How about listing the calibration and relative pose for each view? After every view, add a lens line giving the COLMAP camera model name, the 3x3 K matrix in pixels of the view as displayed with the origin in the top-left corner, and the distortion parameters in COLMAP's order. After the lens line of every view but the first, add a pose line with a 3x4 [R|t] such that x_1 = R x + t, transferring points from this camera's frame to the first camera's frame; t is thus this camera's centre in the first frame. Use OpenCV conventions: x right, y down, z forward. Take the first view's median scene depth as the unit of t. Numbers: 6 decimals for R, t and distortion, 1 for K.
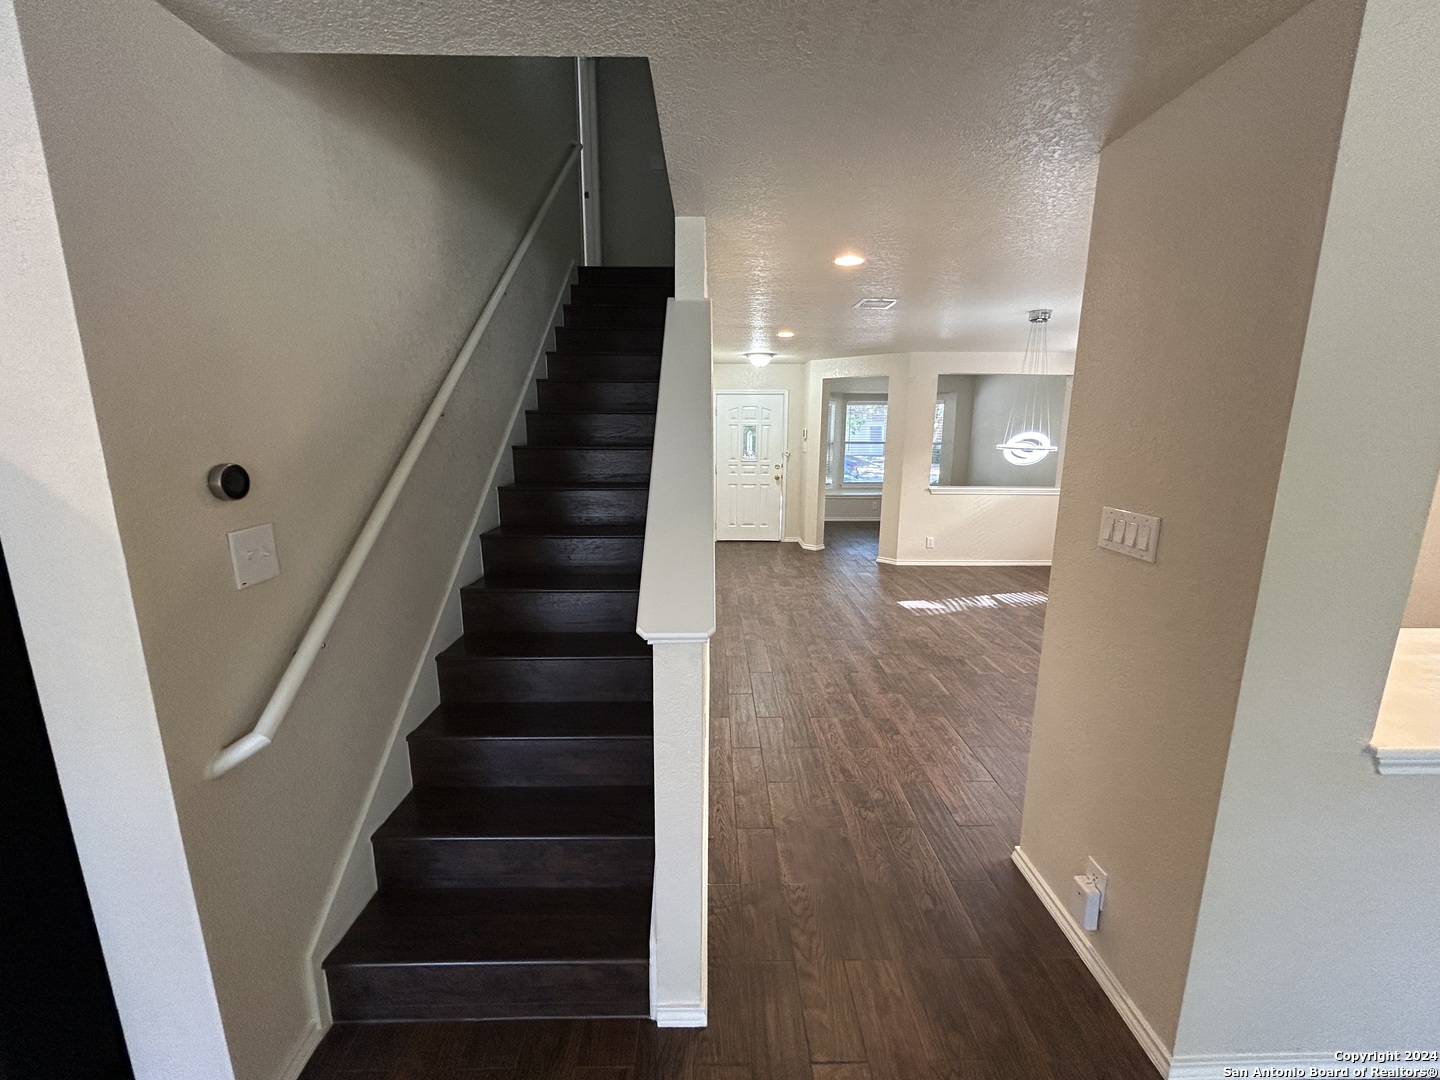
lens RADIAL K [[577.8, 0, 713.0], [0, 577.8, 538.1], [0, 0, 1]] dist [0.000444, 0.001400]
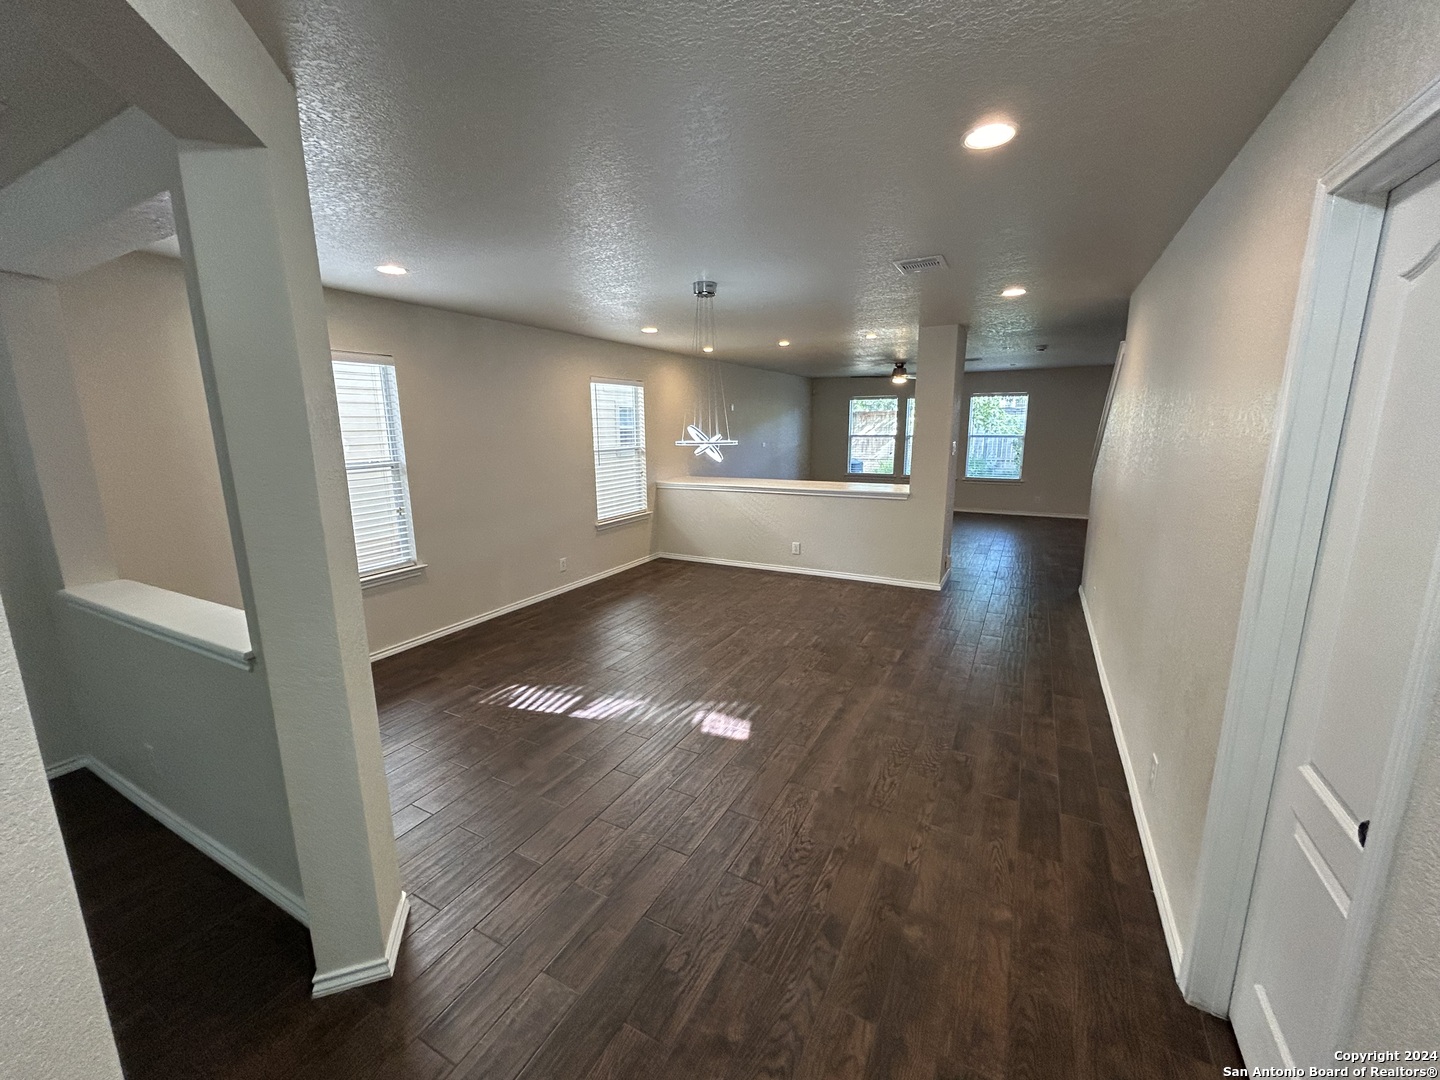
lens RADIAL K [[577.8, 0, 722.3], [0, 577.8, 539.8], [0, 0, 1]] dist [0.000444, 0.001400]
pose [[-0.881590, -0.089838, 0.463388, 0.094548], [0.096691, 0.926530, 0.363582, -0.296571], [-0.462007, 0.365336, -0.808133, 1.539667]]
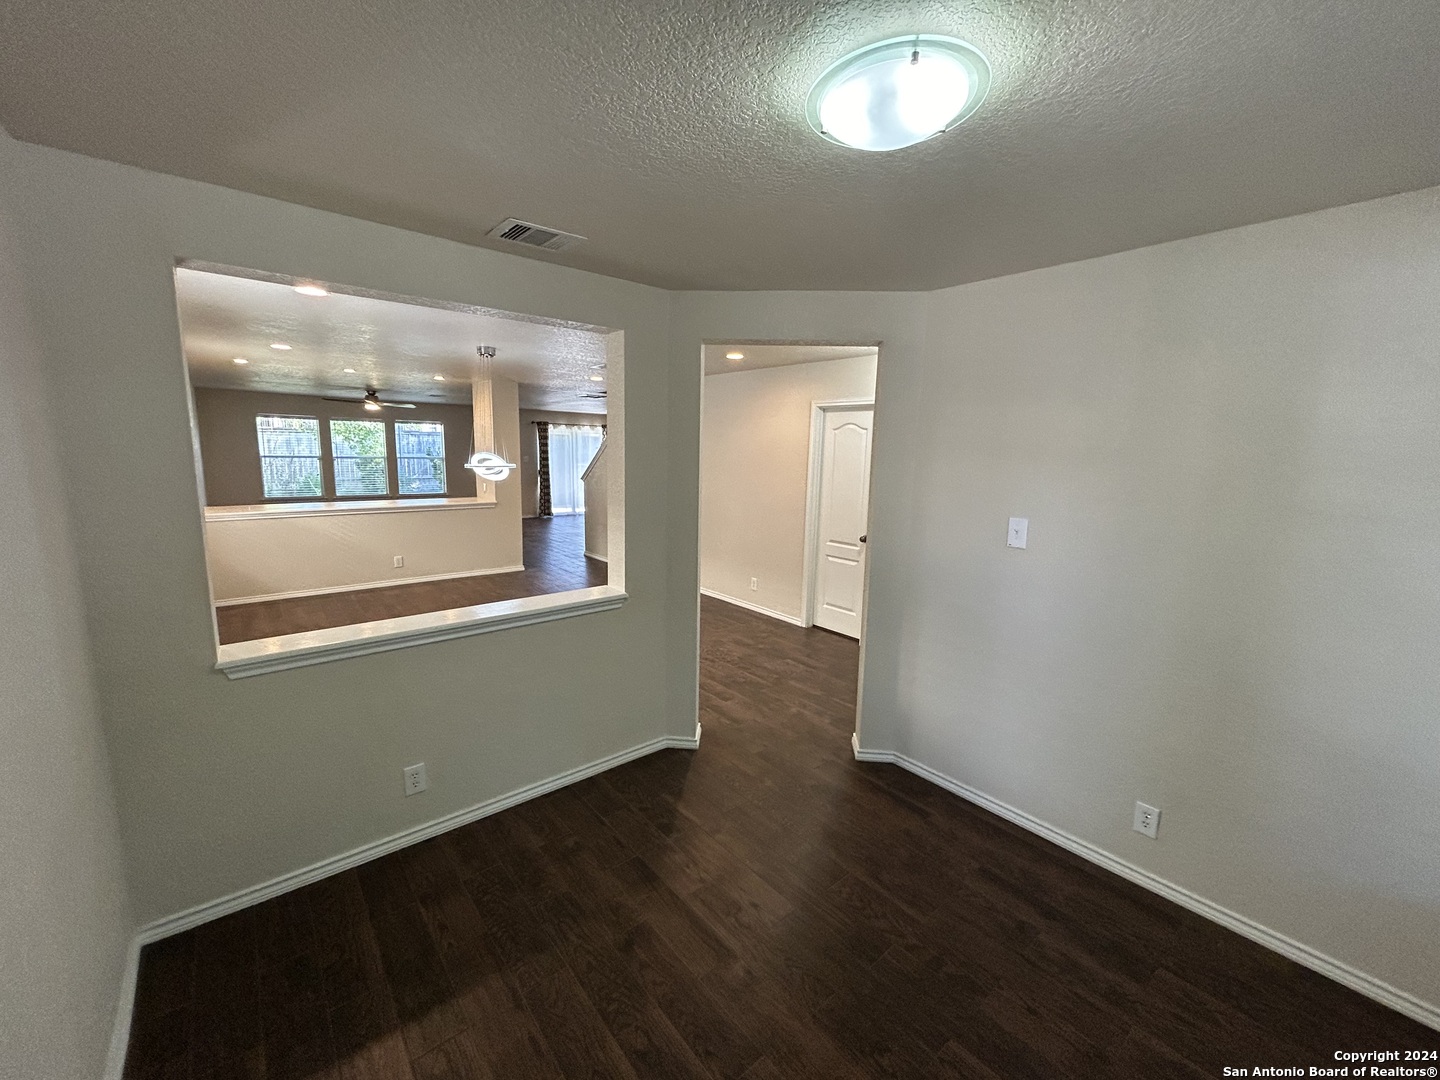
lens RADIAL K [[577.8, 0, 719.4], [0, 577.8, 534.0], [0, 0, 1]] dist [0.000444, 0.001400]
pose [[-0.768794, 0.072339, -0.635392, 0.821529], [-0.149589, 0.945674, 0.288660, -0.375431], [0.621754, 0.316967, -0.716207, 1.887505]]
